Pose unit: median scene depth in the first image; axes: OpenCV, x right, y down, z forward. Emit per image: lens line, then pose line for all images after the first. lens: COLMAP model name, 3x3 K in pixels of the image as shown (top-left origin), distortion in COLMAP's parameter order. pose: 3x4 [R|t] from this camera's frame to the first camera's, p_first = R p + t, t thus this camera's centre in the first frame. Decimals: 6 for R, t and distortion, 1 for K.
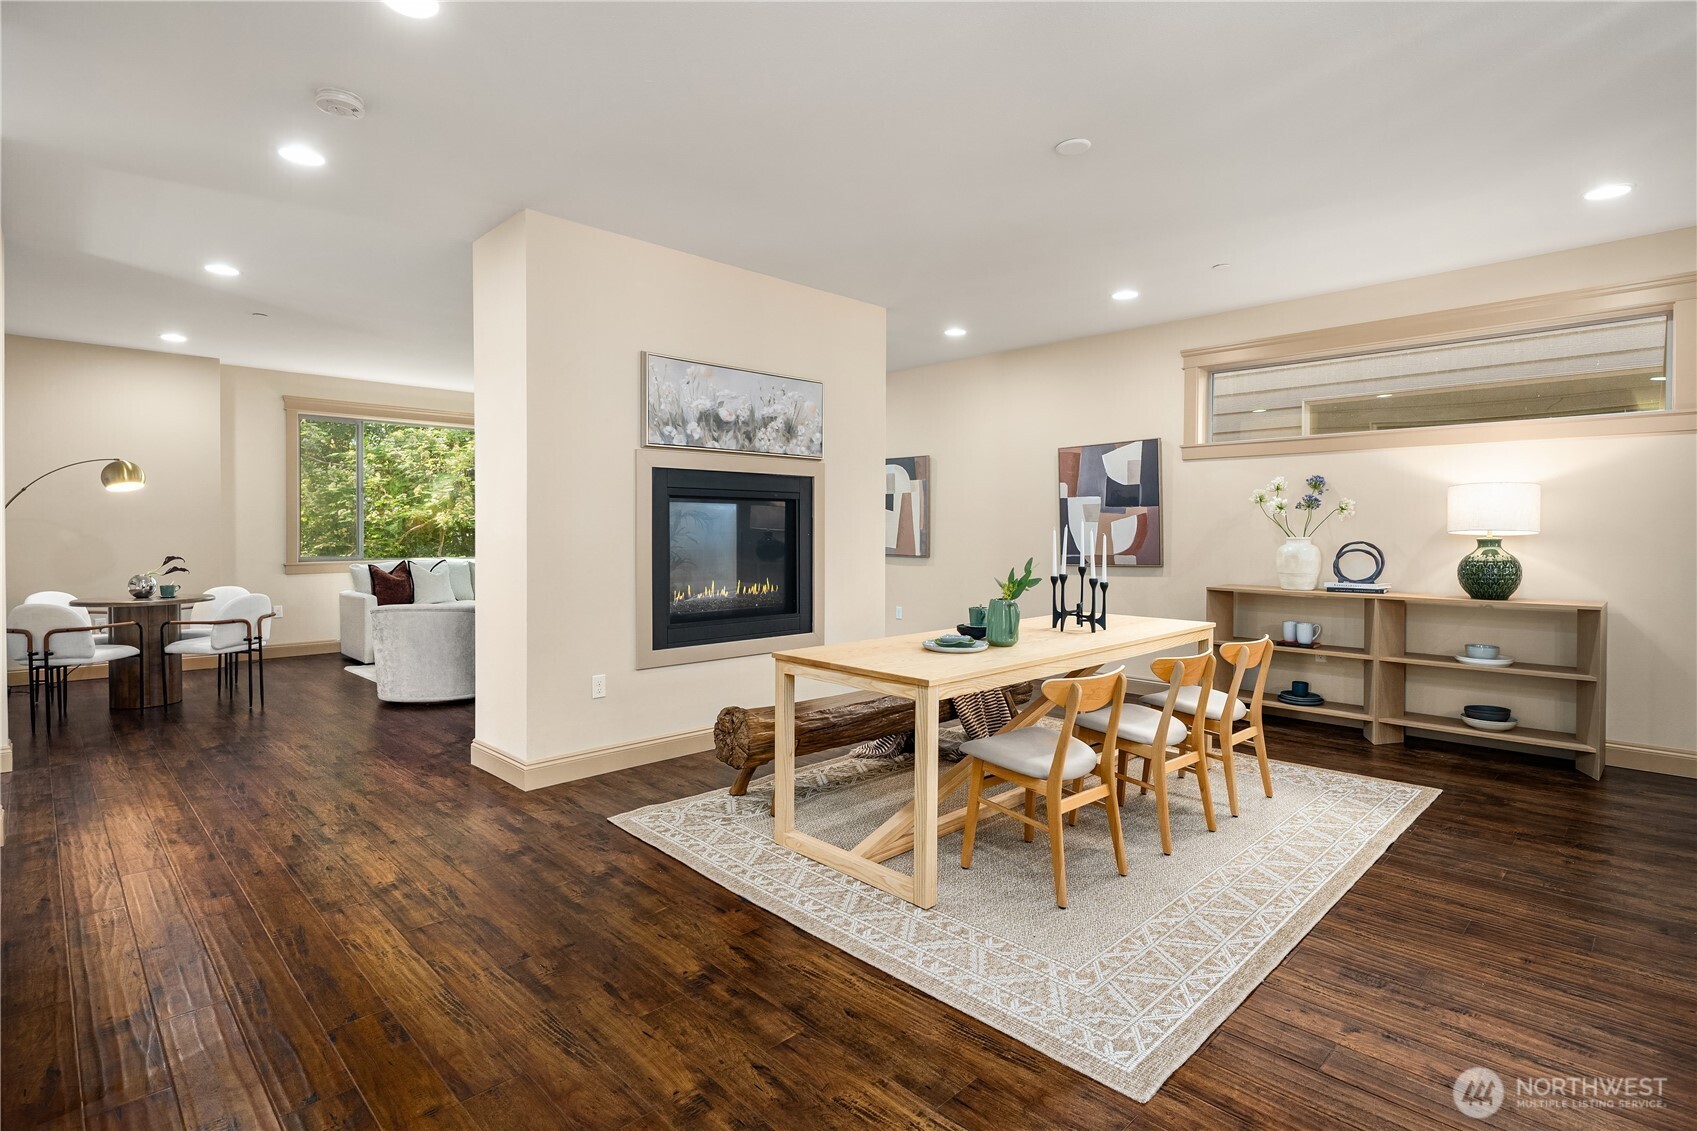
lens RADIAL K [[834.2, 0, 831.4], [0, 834.2, 551.8], [0, 0, 1]] dist [0.005331, -0.006804]
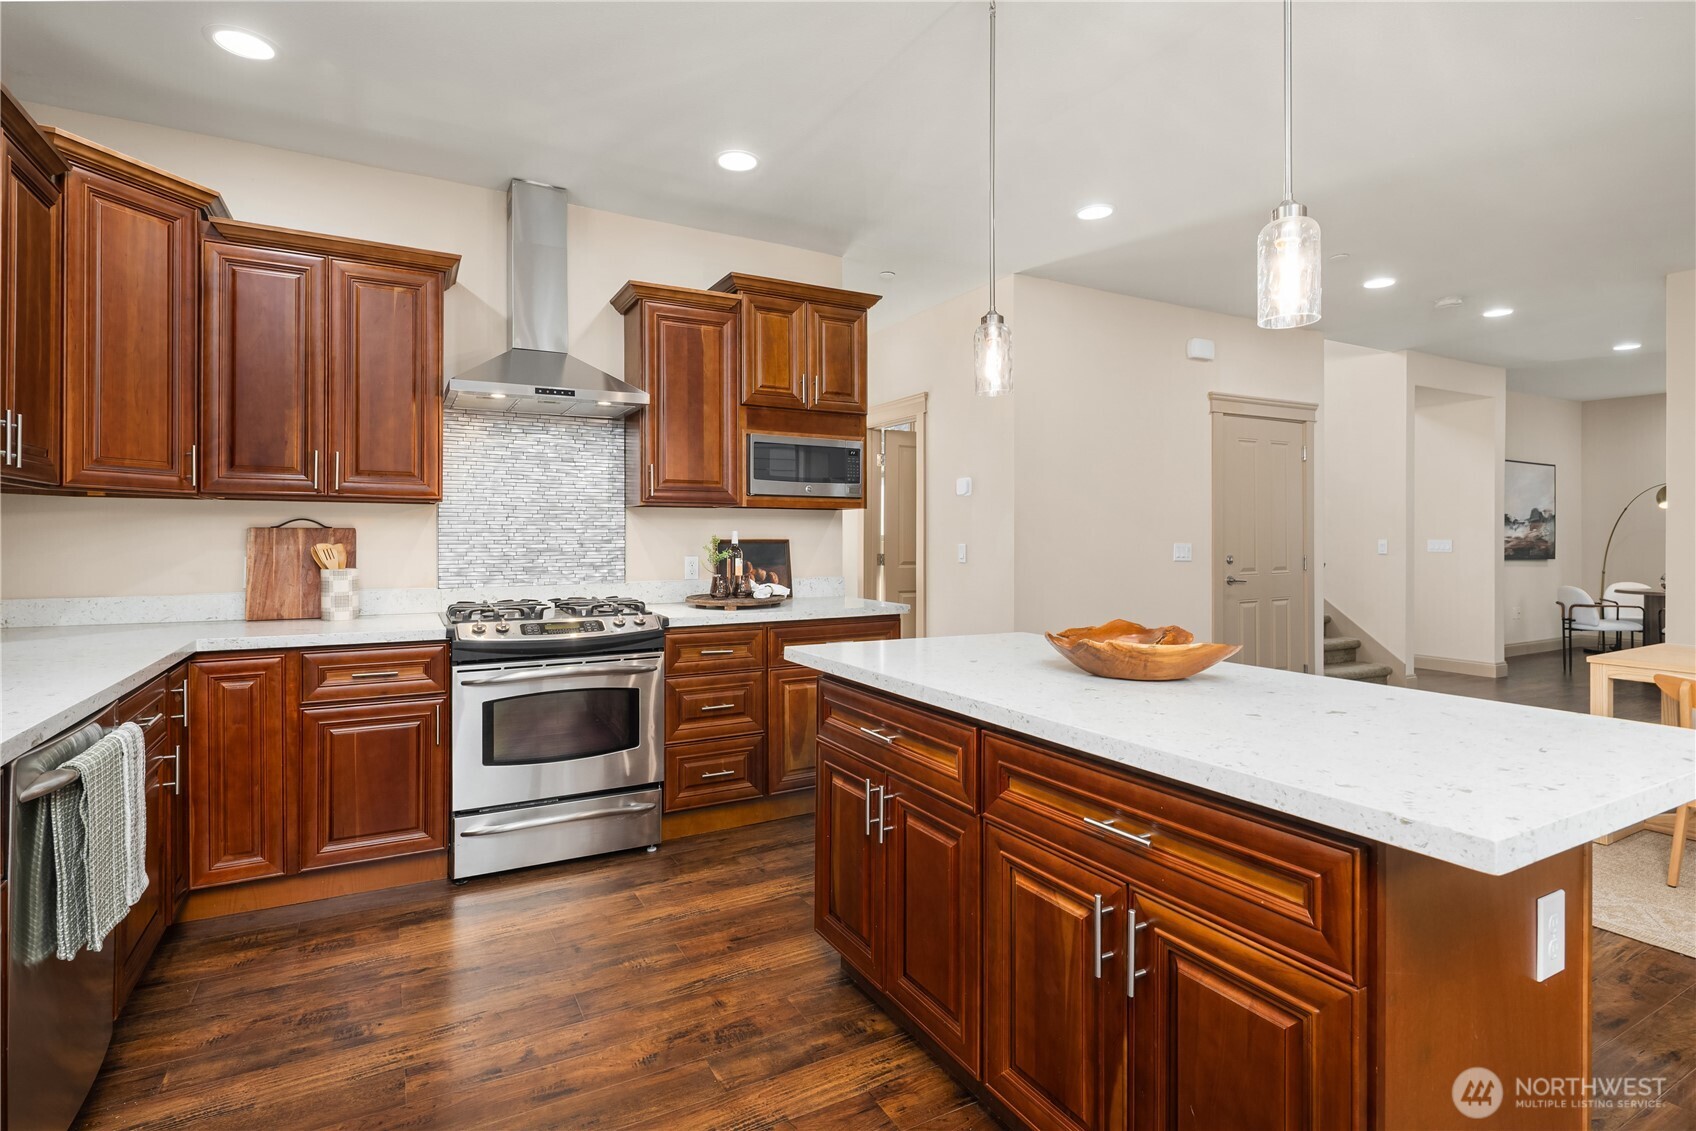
lens RADIAL K [[833.7, 0, 851.9], [0, 833.7, 539.8], [0, 0, 1]] dist [0.005331, -0.006804]
pose [[-0.245840, 0.002090, -0.969308, 0.852892], [-0.021363, 0.999743, 0.007574, -0.006629], [0.969075, 0.022569, -0.245732, 0.125015]]
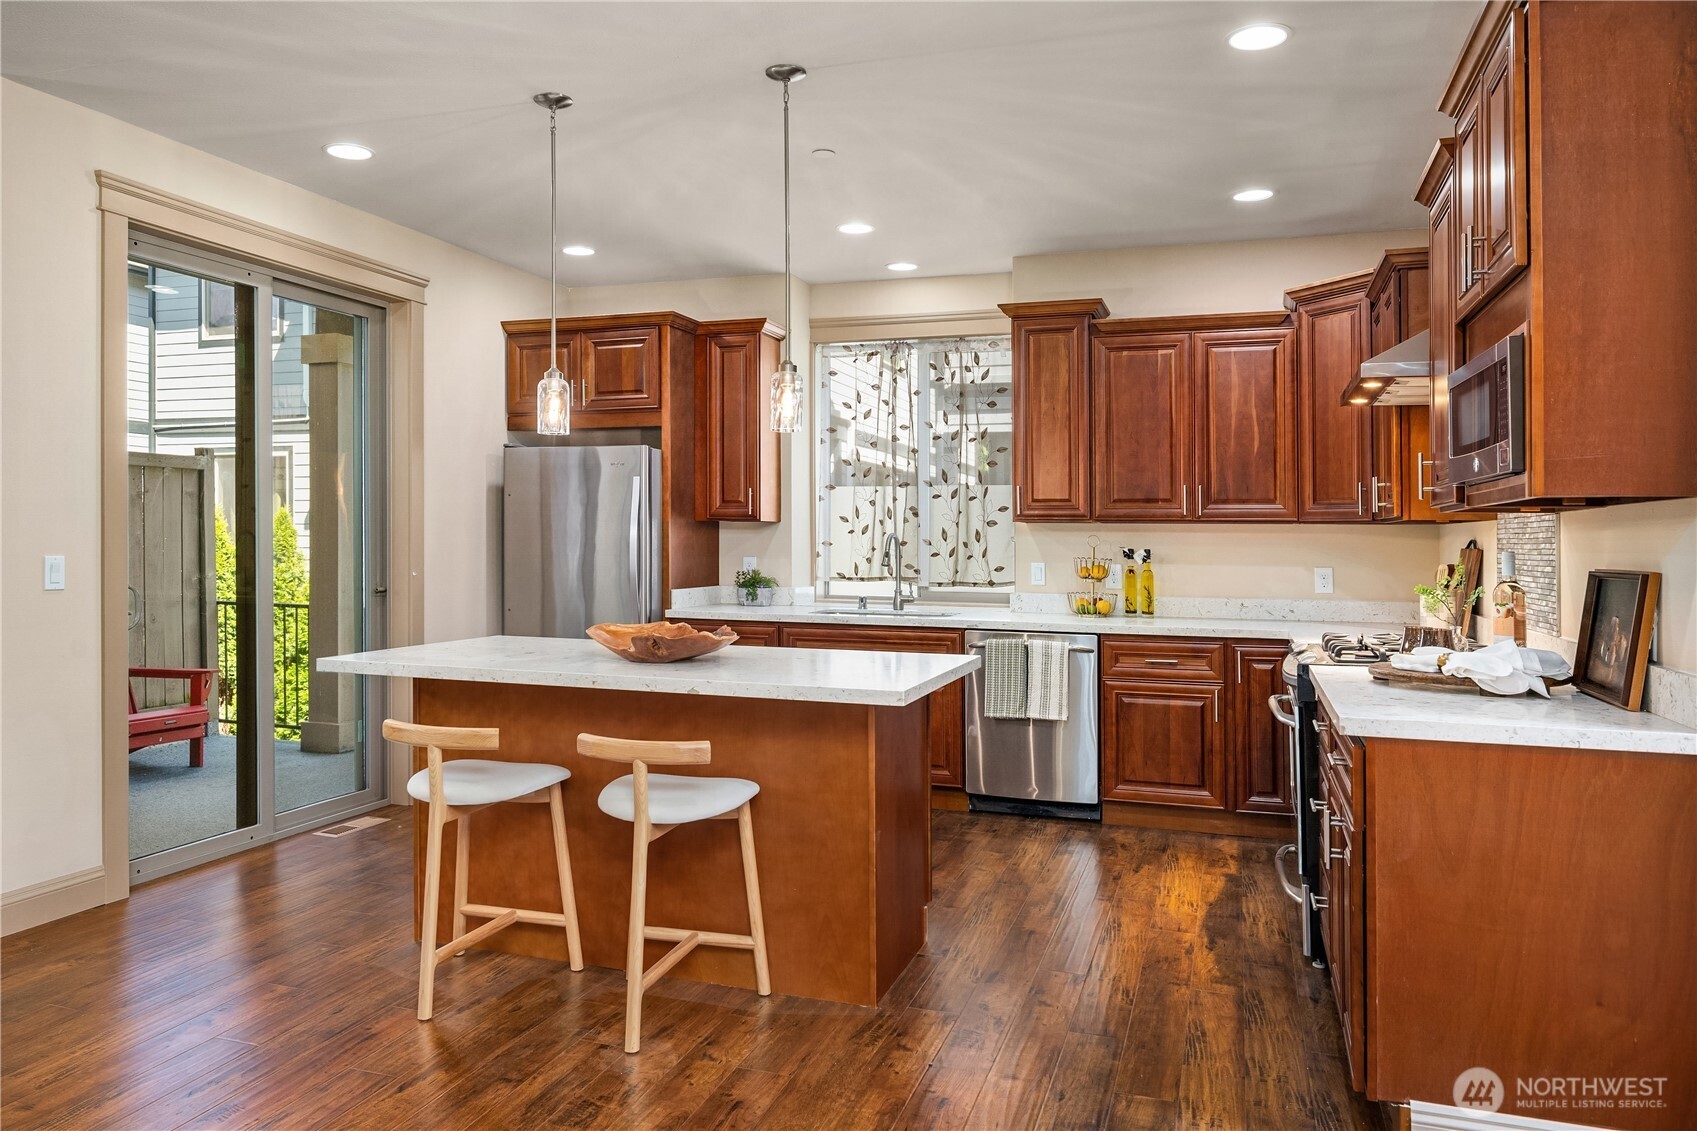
lens RADIAL K [[1157.5, 0, 839.9], [0, 1157.5, 552.1], [0, 0, 1]] dist [-0.009225, -0.003385]
pose [[-0.466452, -0.013601, 0.884442, -0.227876], [0.009528, 0.999747, 0.020400, -0.021691], [-0.884495, 0.017943, -0.466204, 0.394945]]
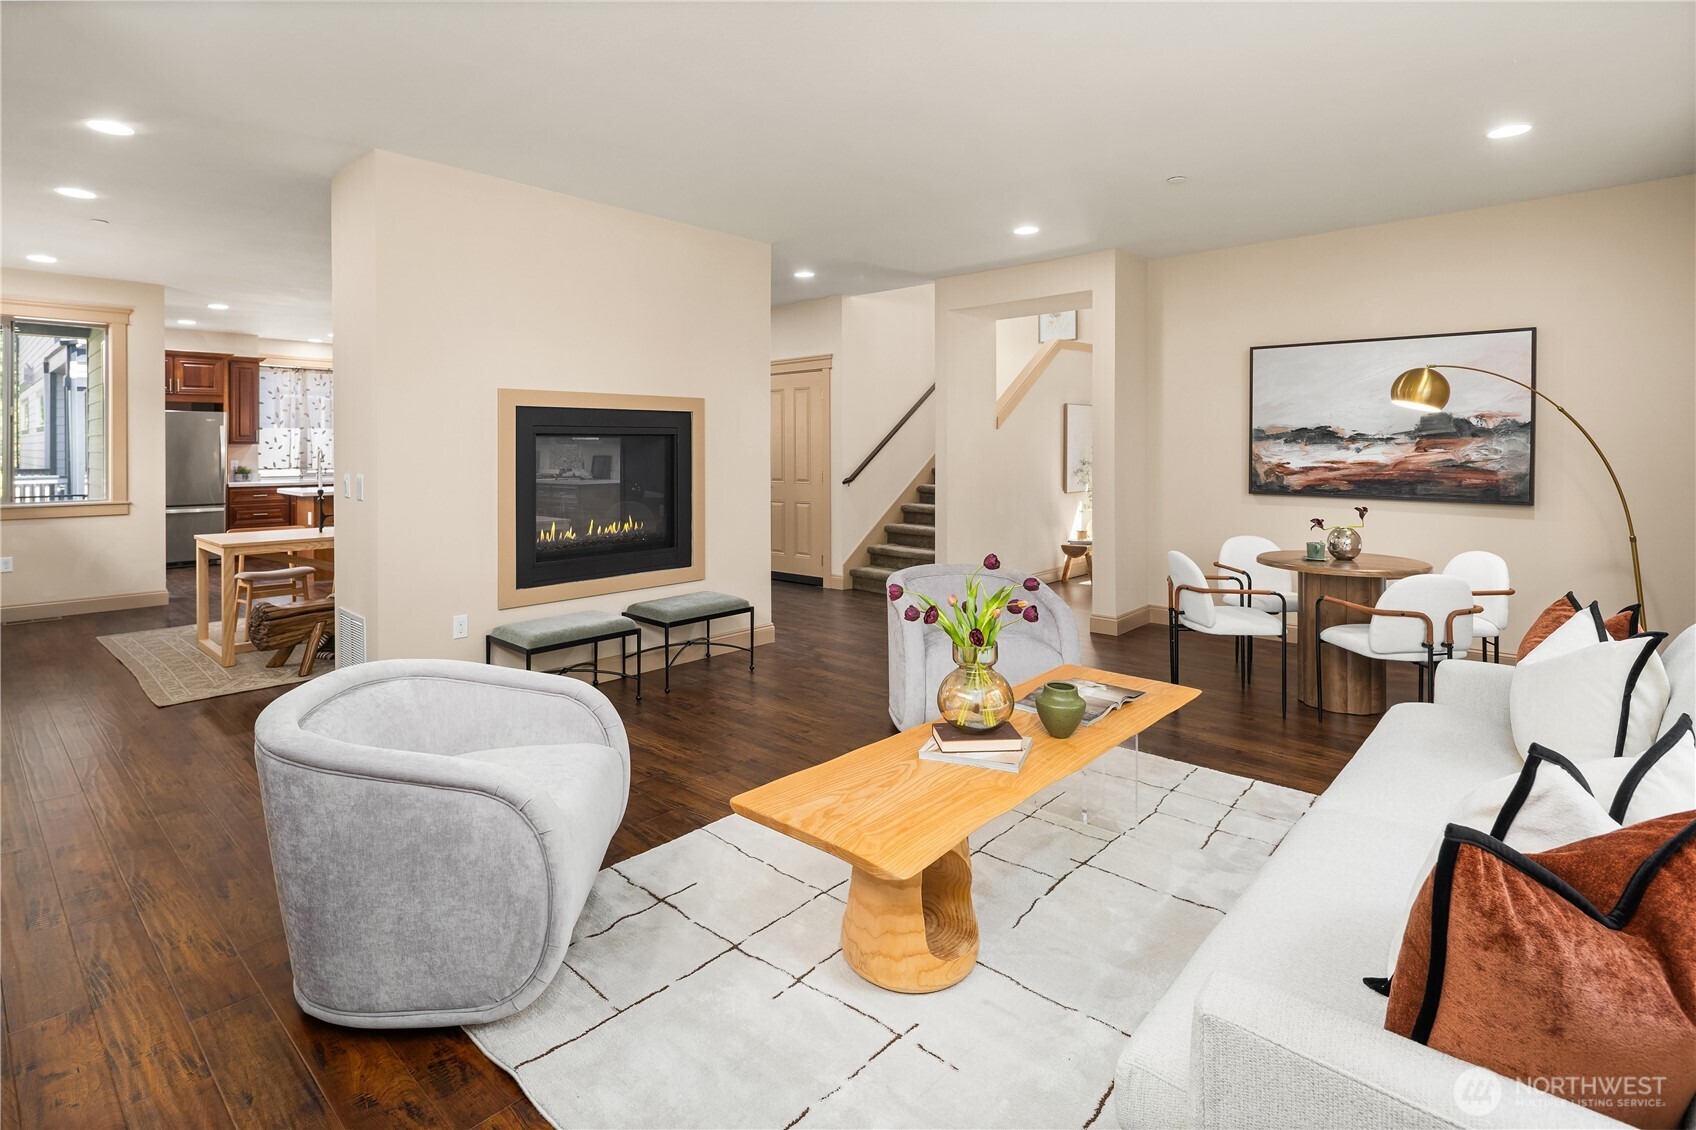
lens RADIAL K [[833.7, 0, 853.4], [0, 833.7, 453.1], [0, 0, 1]] dist [0.005331, -0.006804]
pose [[-0.997449, 0.000220, -0.071387, -0.406729], [-0.001979, 0.999526, 0.030737, -0.073454], [0.071359, 0.030799, -0.996975, 2.002267]]
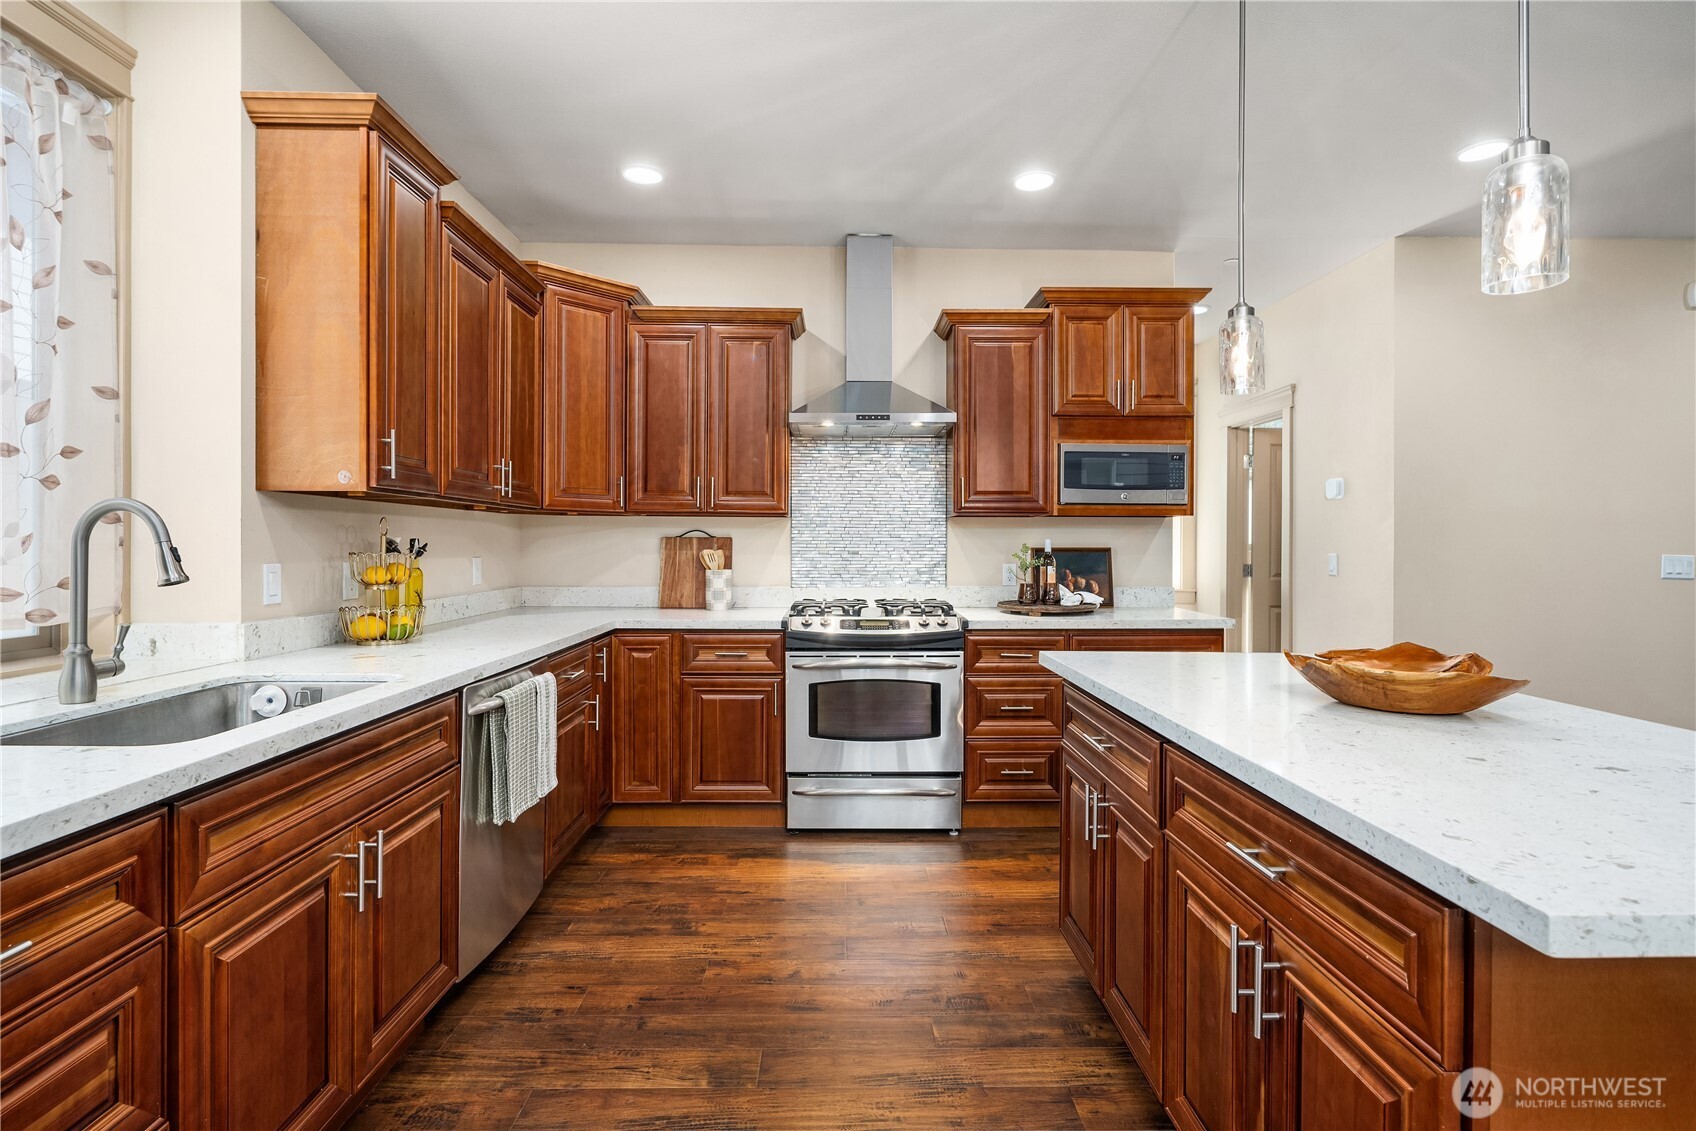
lens RADIAL K [[833.7, 0, 860.1], [0, 833.7, 548.5], [0, 0, 1]] dist [0.005331, -0.006804]
pose [[-0.670008, 0.000526, -0.742354, 0.836666], [-0.019624, 0.999638, 0.018420, -0.009048], [0.742095, 0.026910, -0.669755, 0.227790]]
